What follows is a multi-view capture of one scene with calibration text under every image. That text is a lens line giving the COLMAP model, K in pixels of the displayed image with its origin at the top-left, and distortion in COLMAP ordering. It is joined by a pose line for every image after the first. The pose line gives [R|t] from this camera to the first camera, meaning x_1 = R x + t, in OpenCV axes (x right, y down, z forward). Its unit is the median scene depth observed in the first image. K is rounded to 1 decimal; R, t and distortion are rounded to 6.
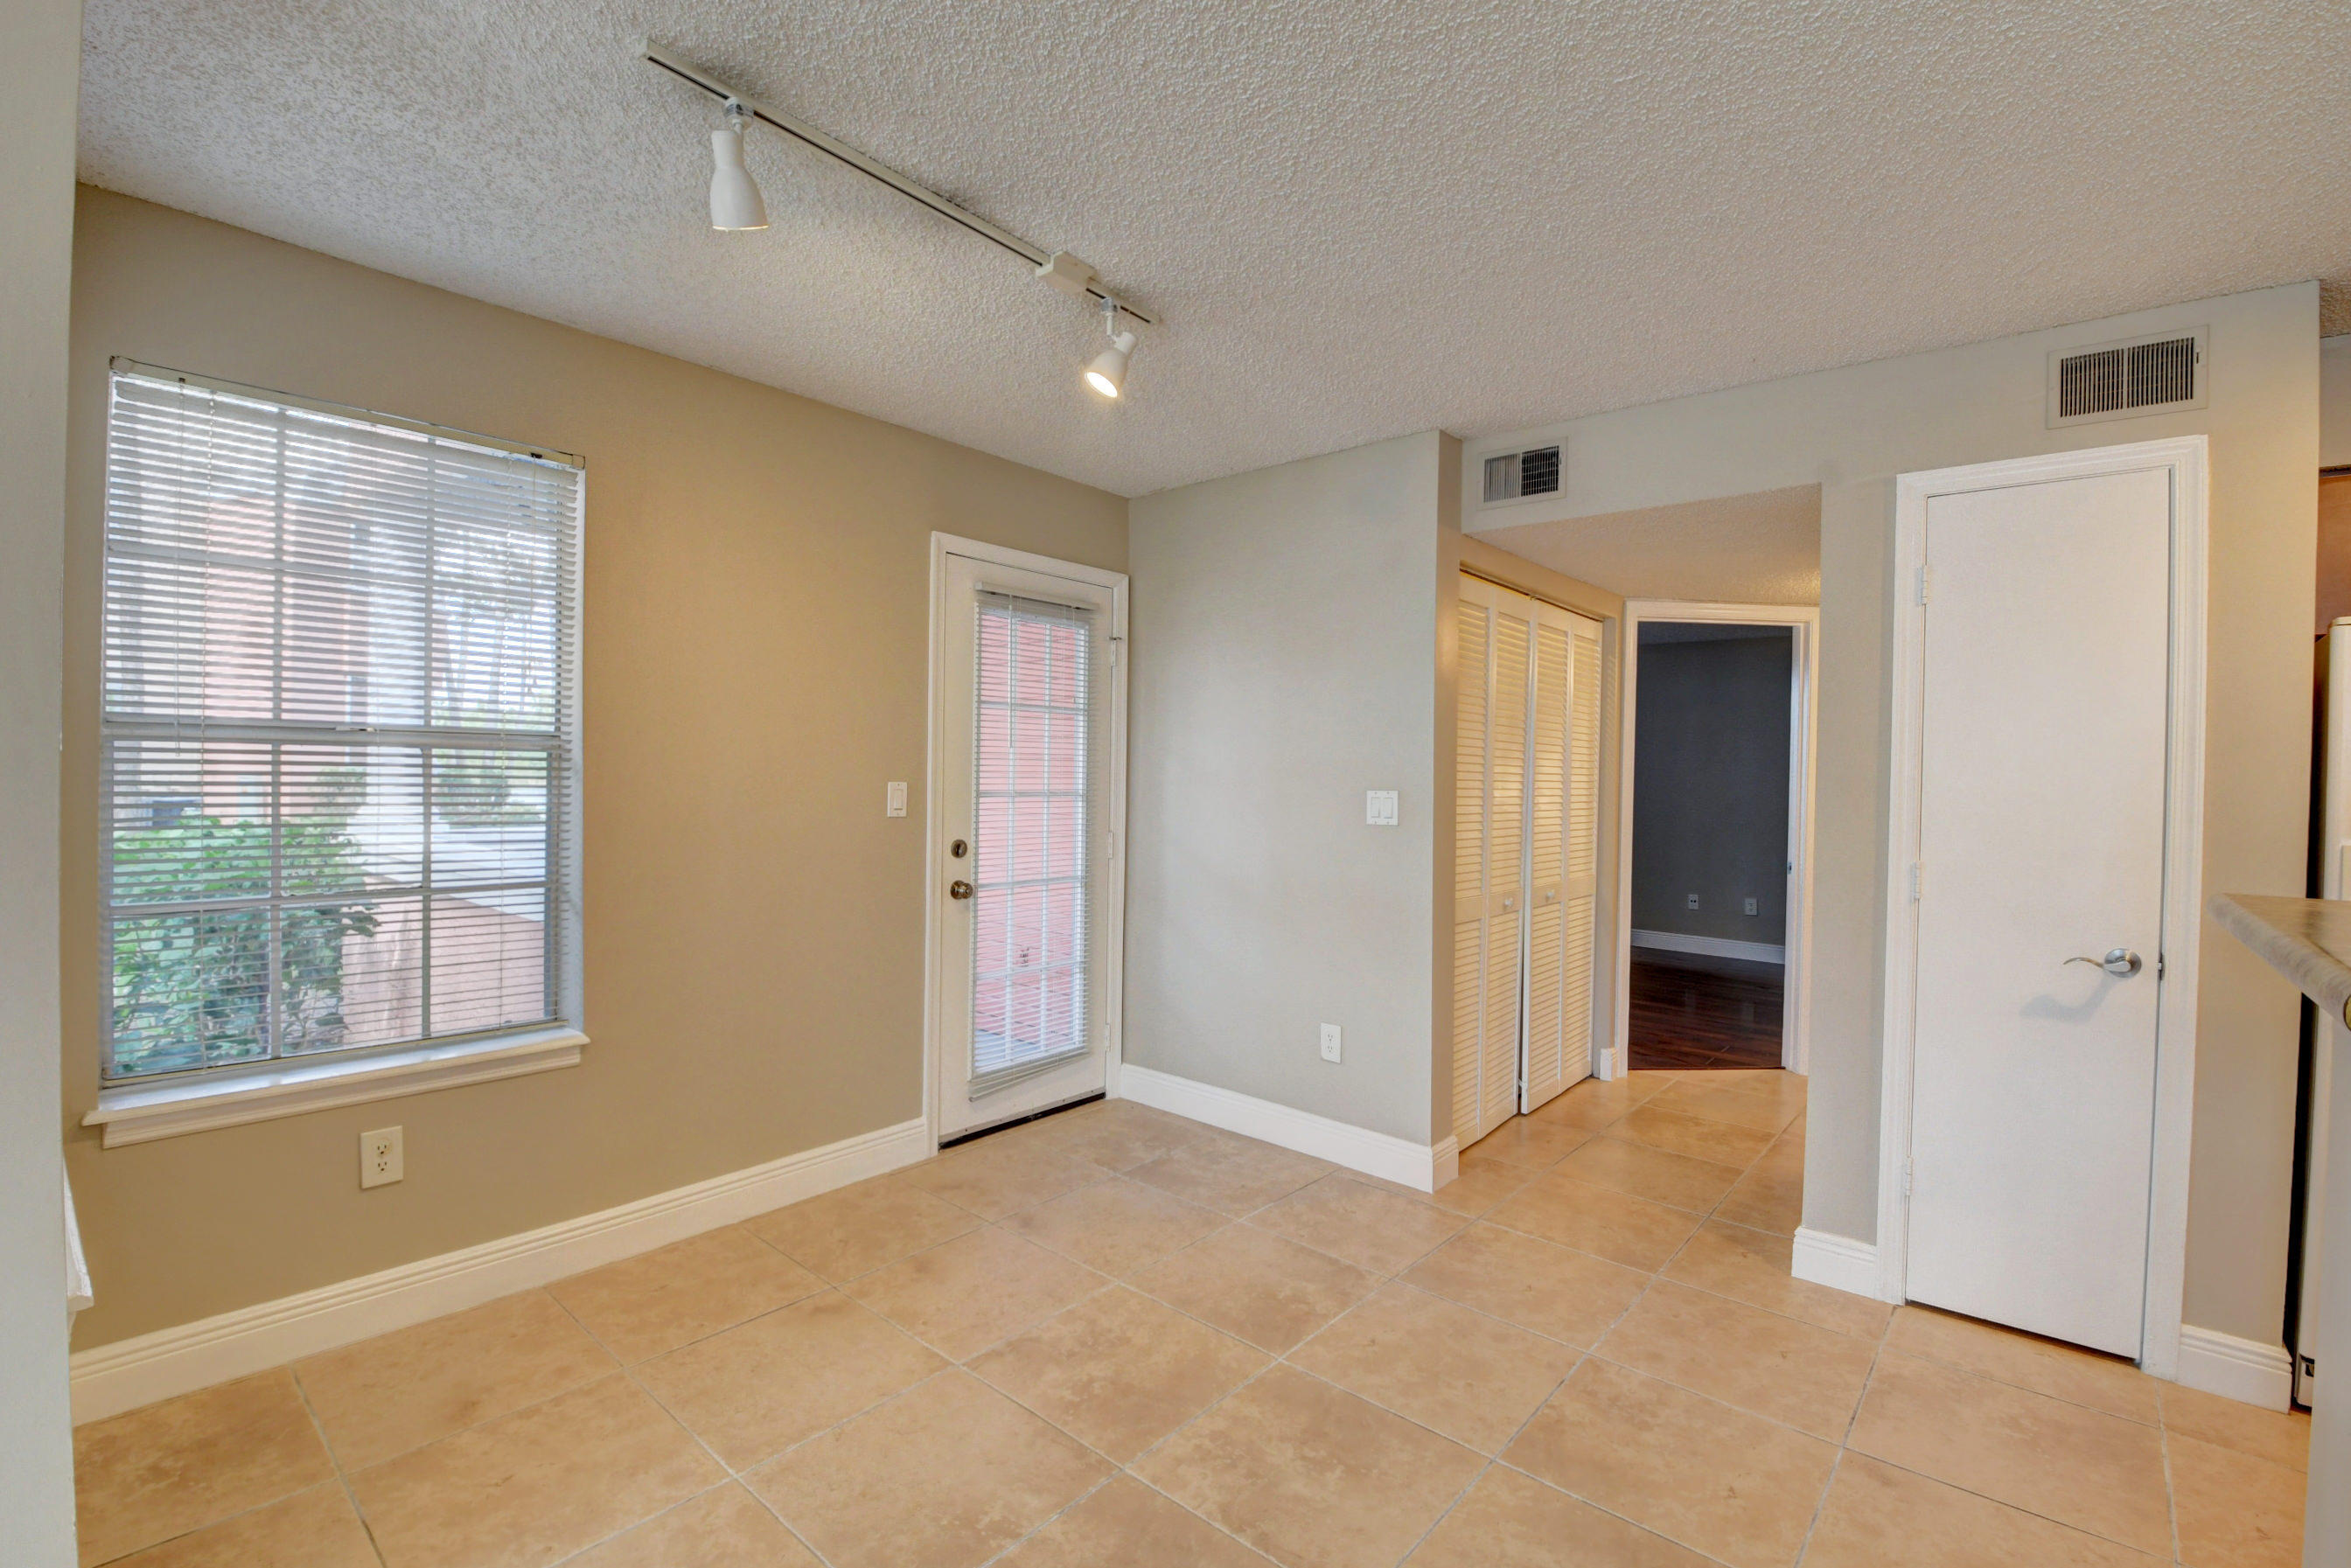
lens RADIAL K [[1039.1, 0, 1173.2], [0, 1039.1, 783.4], [0, 0, 1]] dist [0.006179, -0.021788]
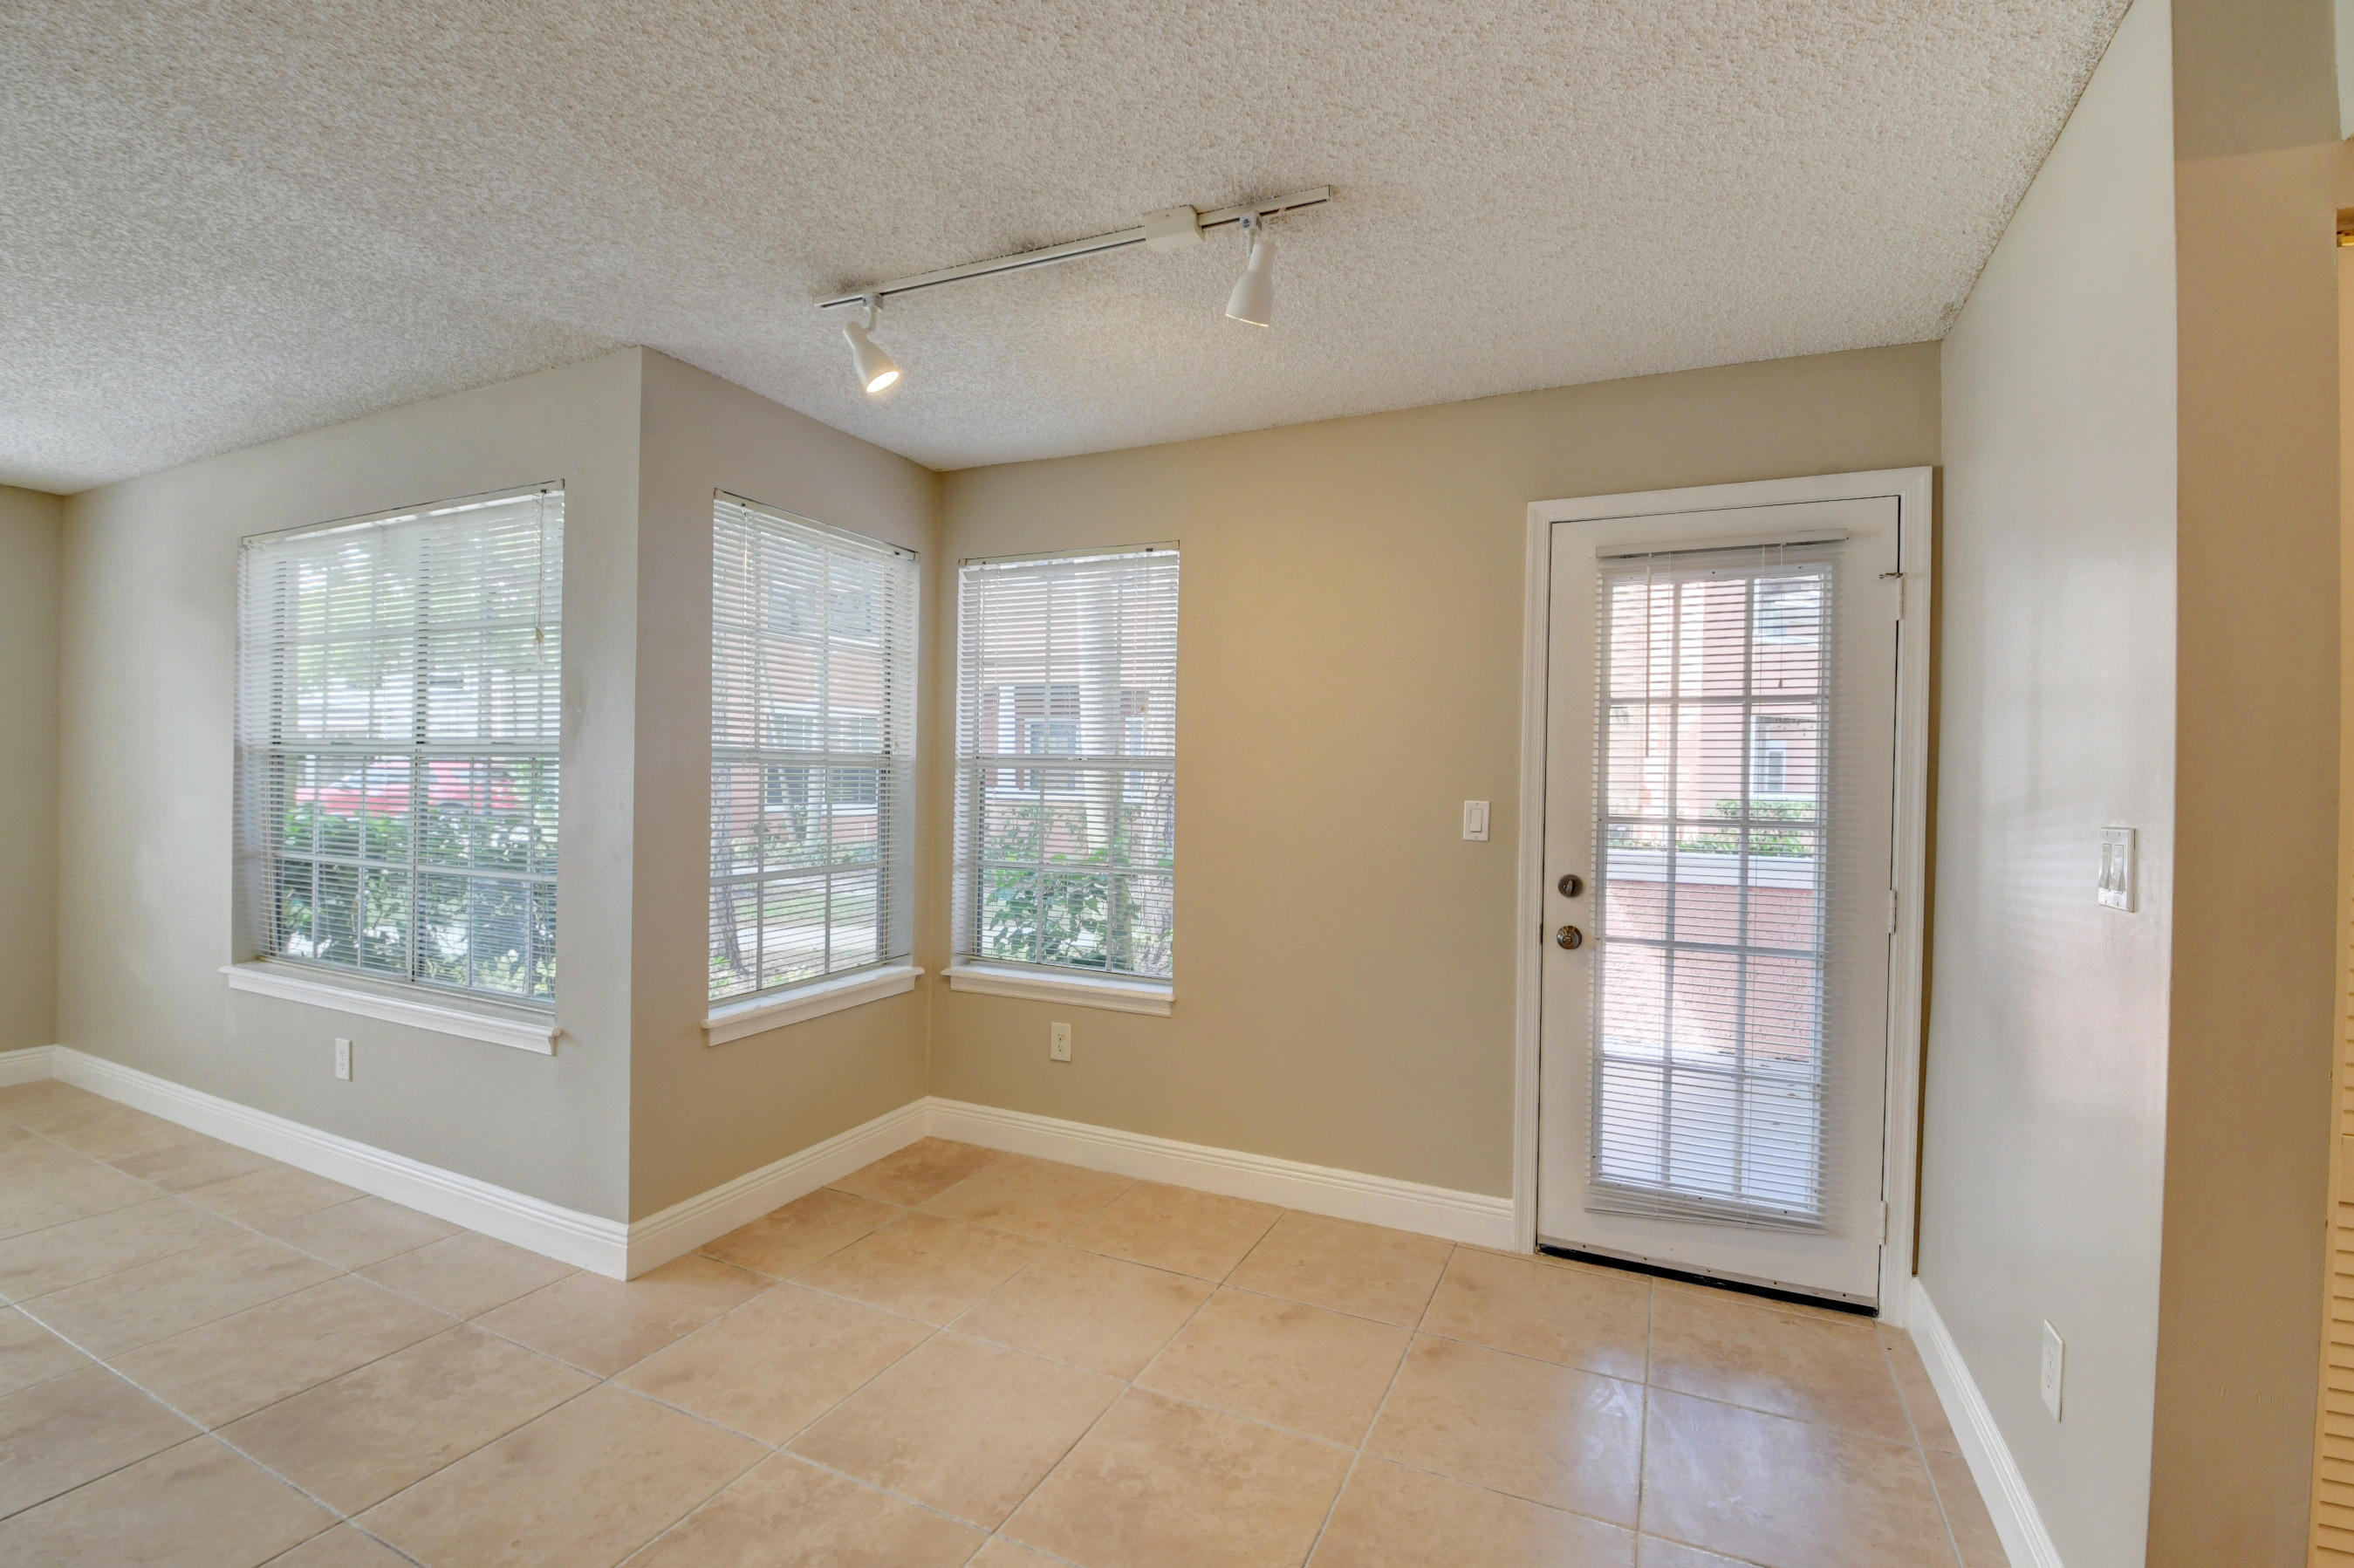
lens RADIAL K [[1032.8, 0, 1172.5], [0, 1032.8, 784.1], [0, 0, 1]] dist [0.007447, -0.021740]
pose [[0.270820, -0.010130, -0.962577, 0.526555], [-0.023466, 0.999578, -0.017122, 0.006049], [0.962344, 0.027225, 0.270468, 0.534242]]
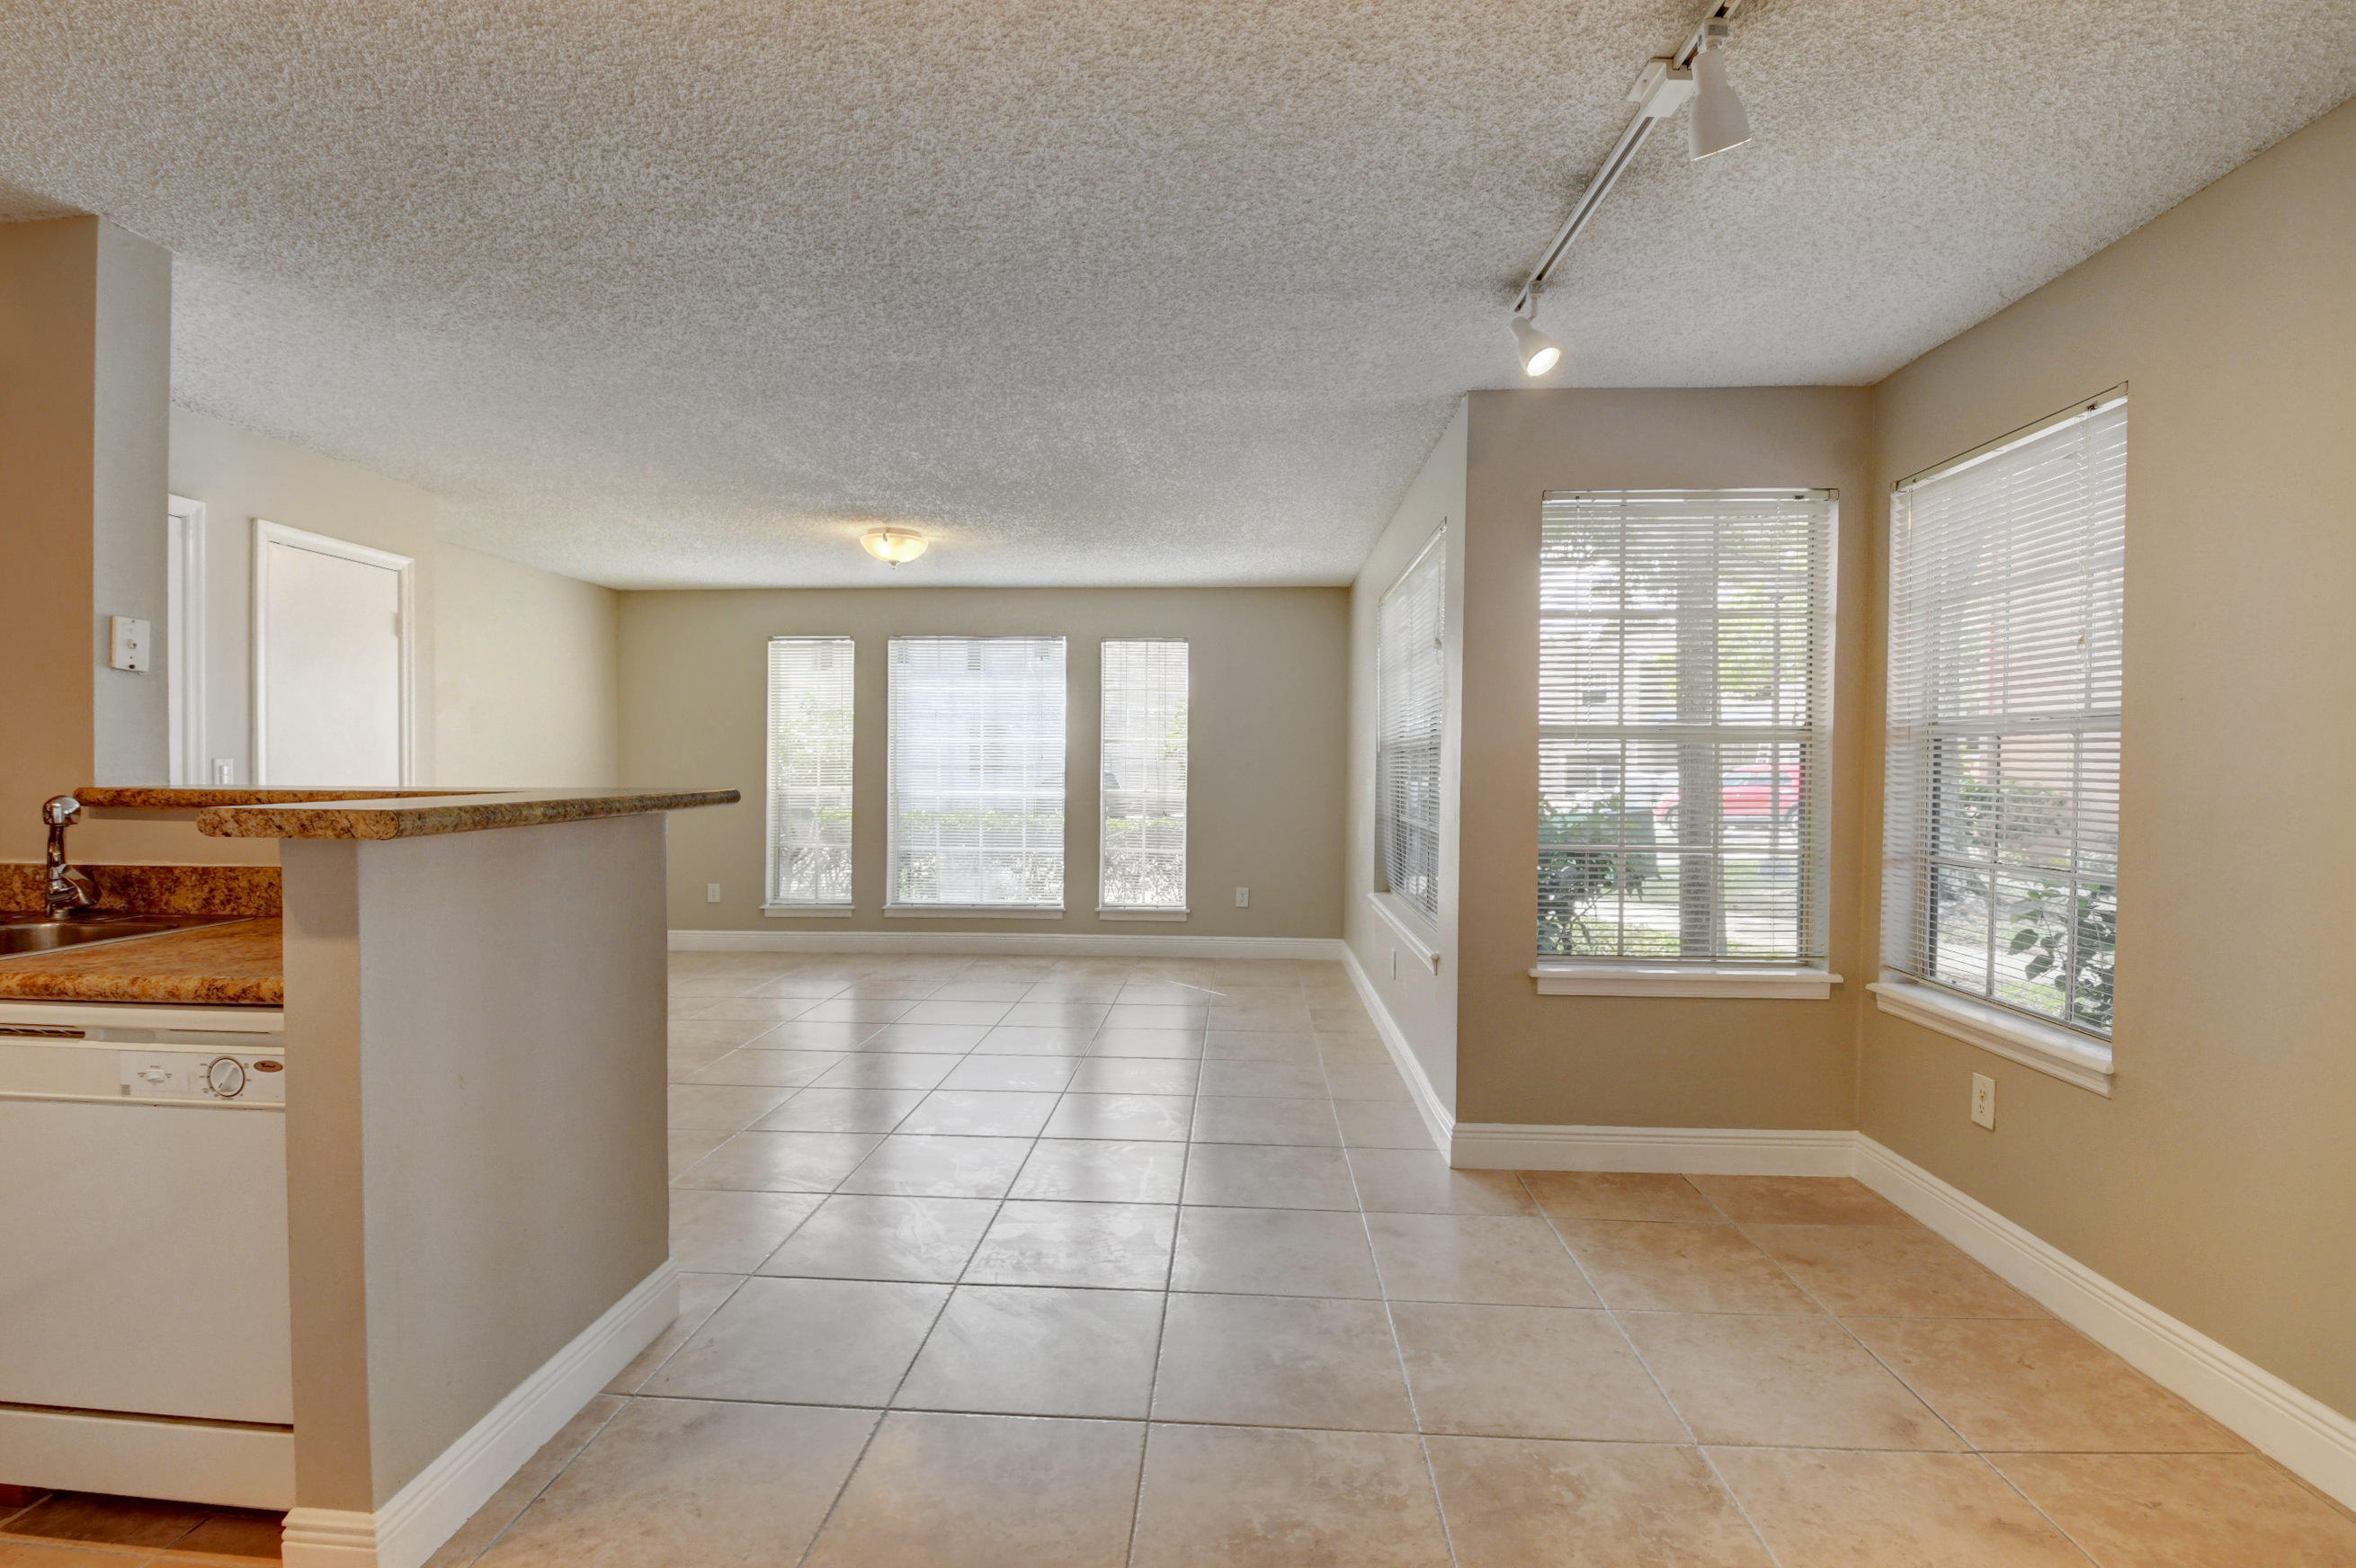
lens RADIAL K [[1064.7, 0, 1173.6], [0, 1064.7, 786.9], [0, 0, 1]] dist [0.002978, -0.015948]
pose [[-0.793799, -0.012760, -0.608046, 0.458219], [-0.029242, 0.999424, 0.017203, 0.019716], [0.607477, 0.031436, -0.793715, 0.987394]]
